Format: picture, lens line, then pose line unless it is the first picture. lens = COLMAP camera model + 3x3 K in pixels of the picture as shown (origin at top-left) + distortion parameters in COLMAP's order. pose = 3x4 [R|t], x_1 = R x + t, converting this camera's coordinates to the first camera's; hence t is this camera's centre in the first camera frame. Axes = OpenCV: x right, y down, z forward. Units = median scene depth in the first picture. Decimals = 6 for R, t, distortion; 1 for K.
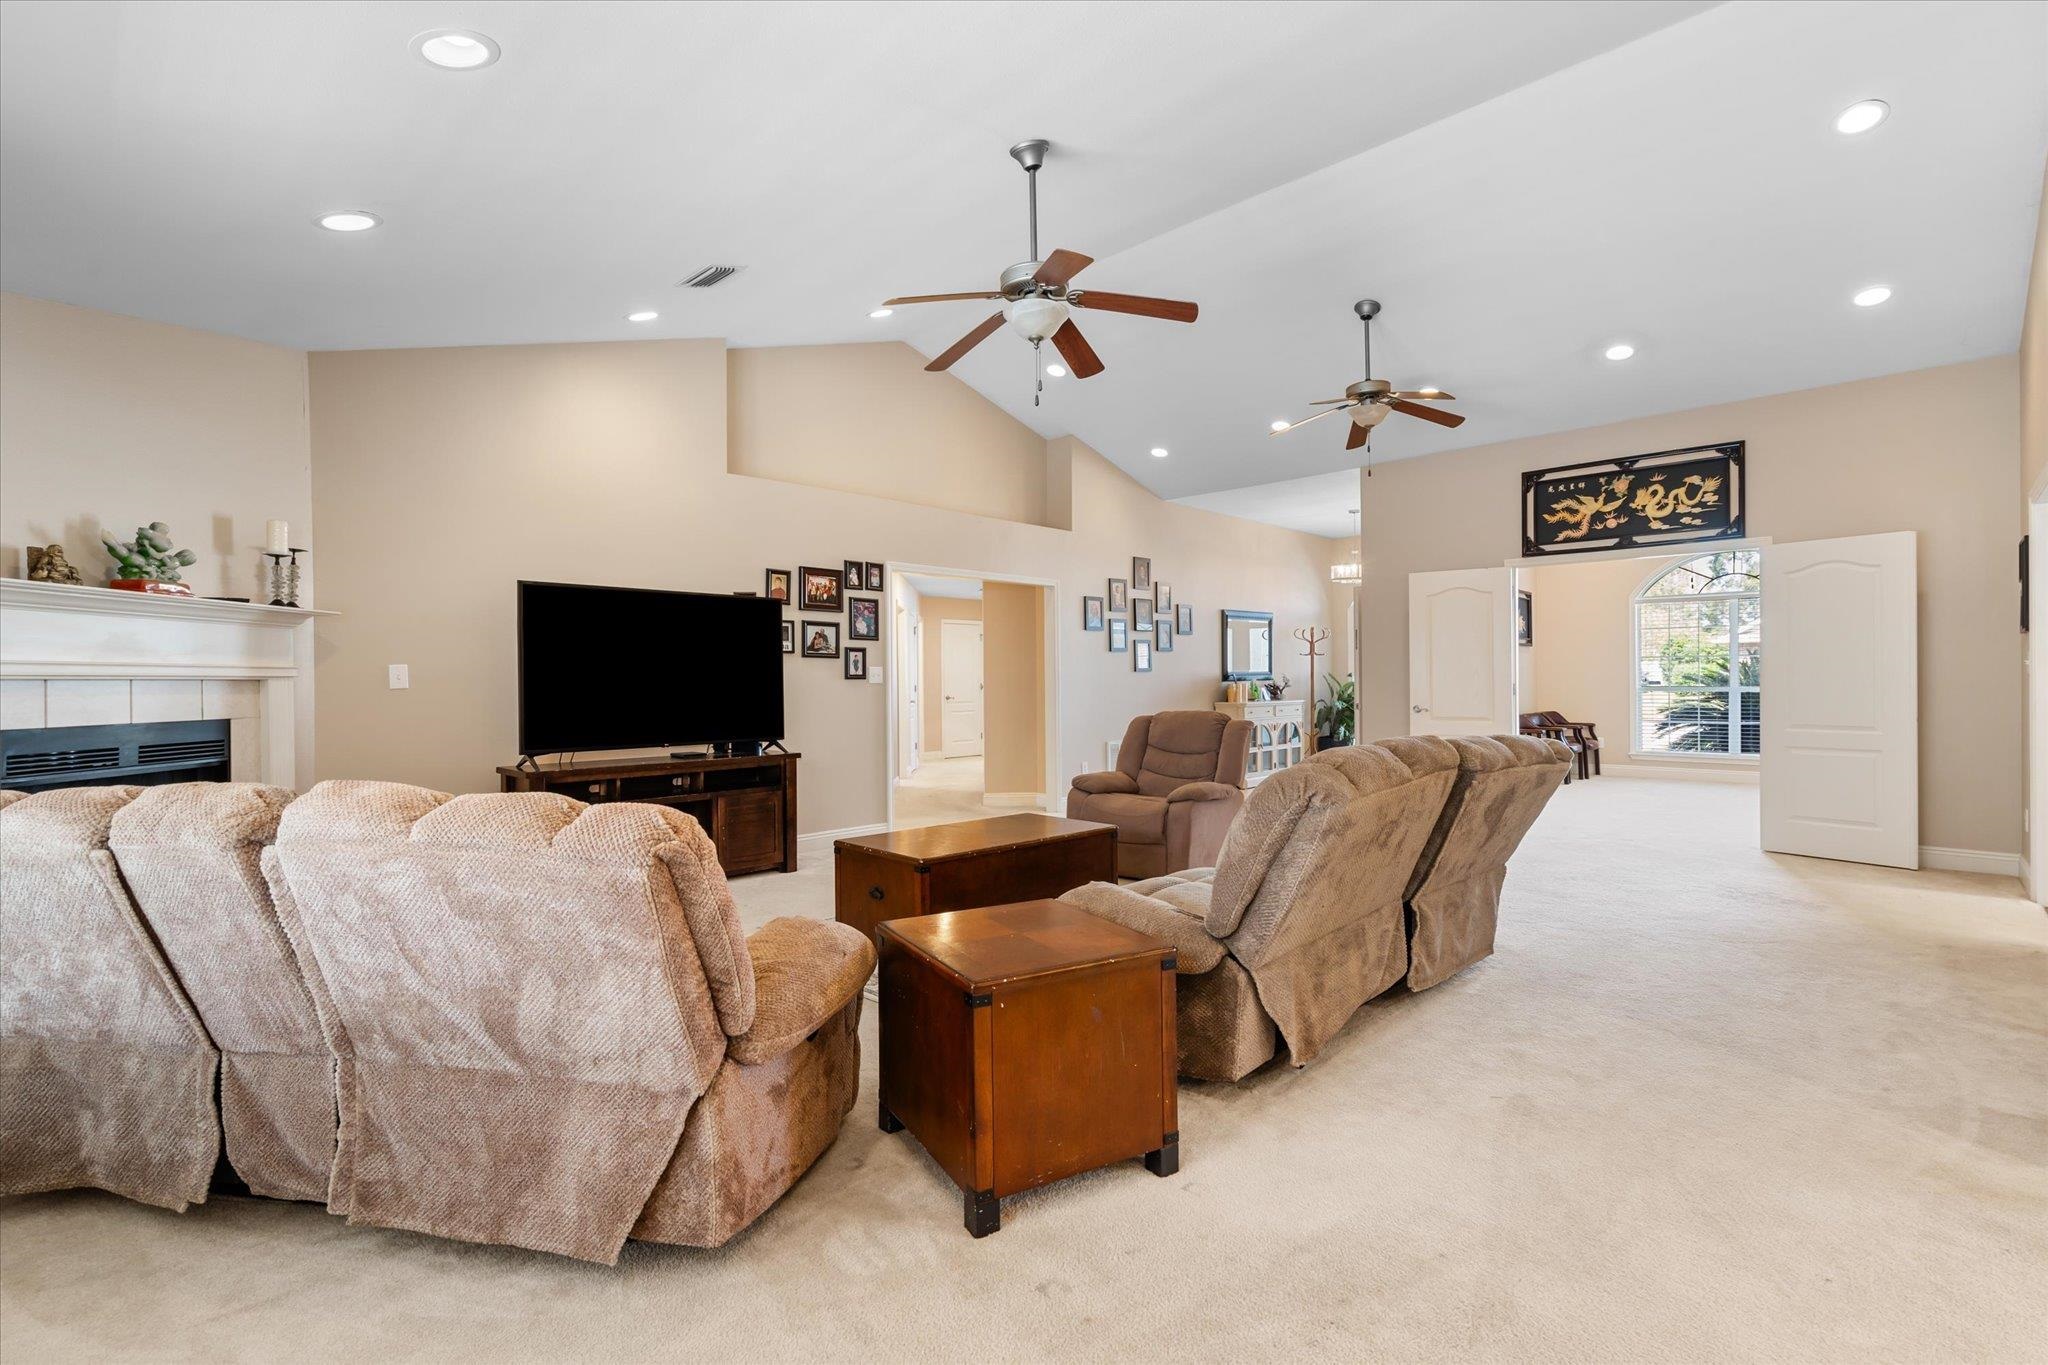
lens RADIAL K [[942.2, 0, 1024.0], [0, 942.2, 682.5], [0, 0, 1]] dist [0.000410, -0.000344]
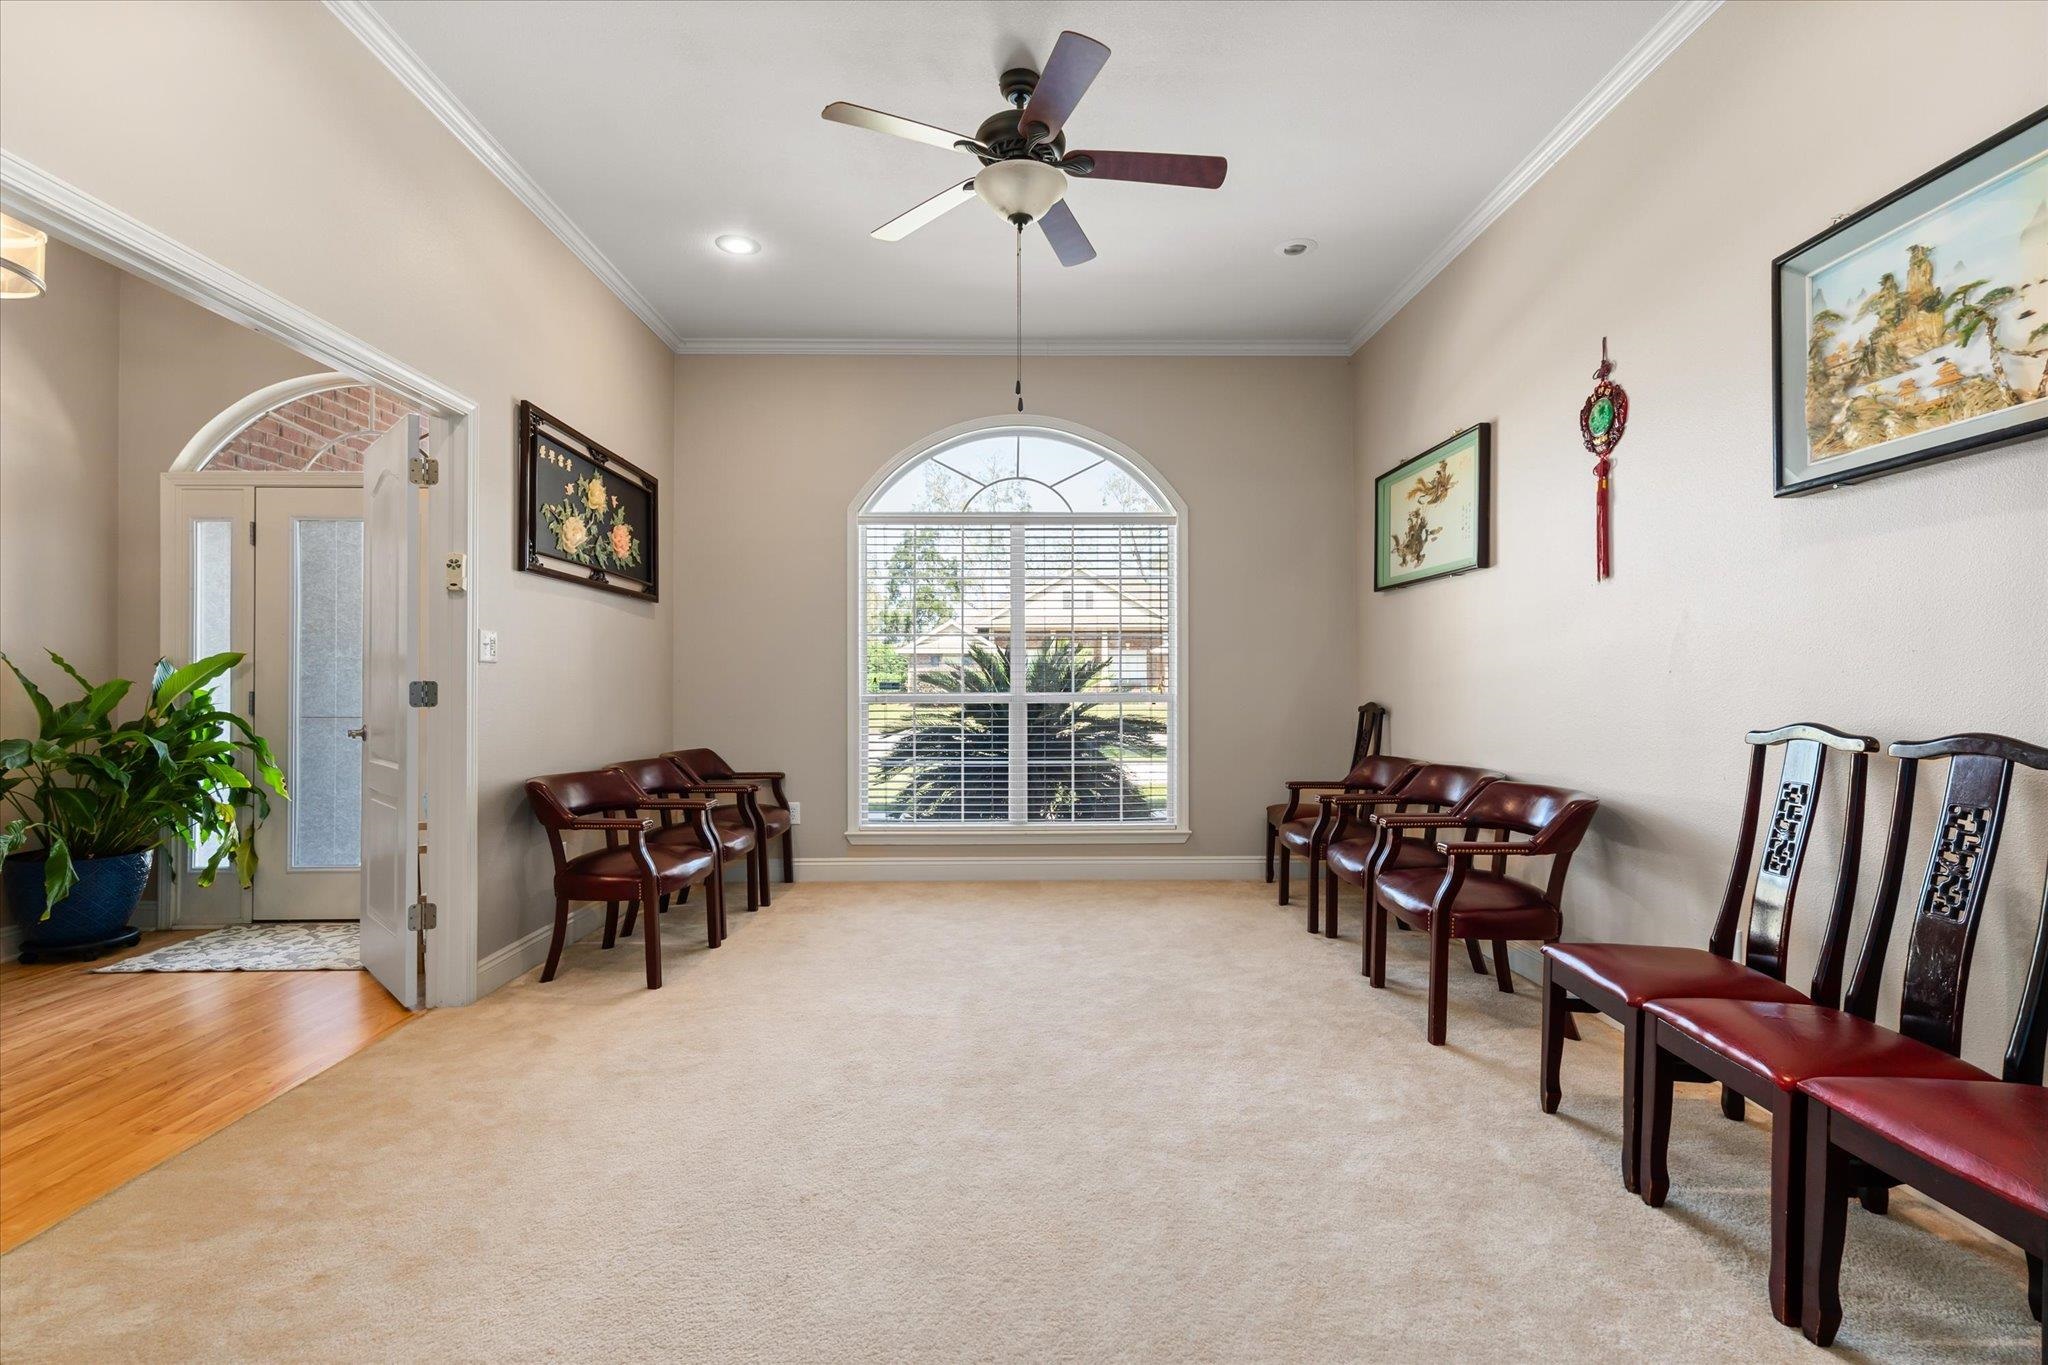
lens RADIAL K [[942.2, 0, 1024.0], [0, 942.2, 682.5], [0, 0, 1]] dist [0.000410, -0.000344]
pose [[0.711793, 0.011068, 0.702303, 0.368349], [-0.004911, 0.999930, -0.010781, 0.003300], [-0.702373, 0.004225, 0.711797, 0.594006]]
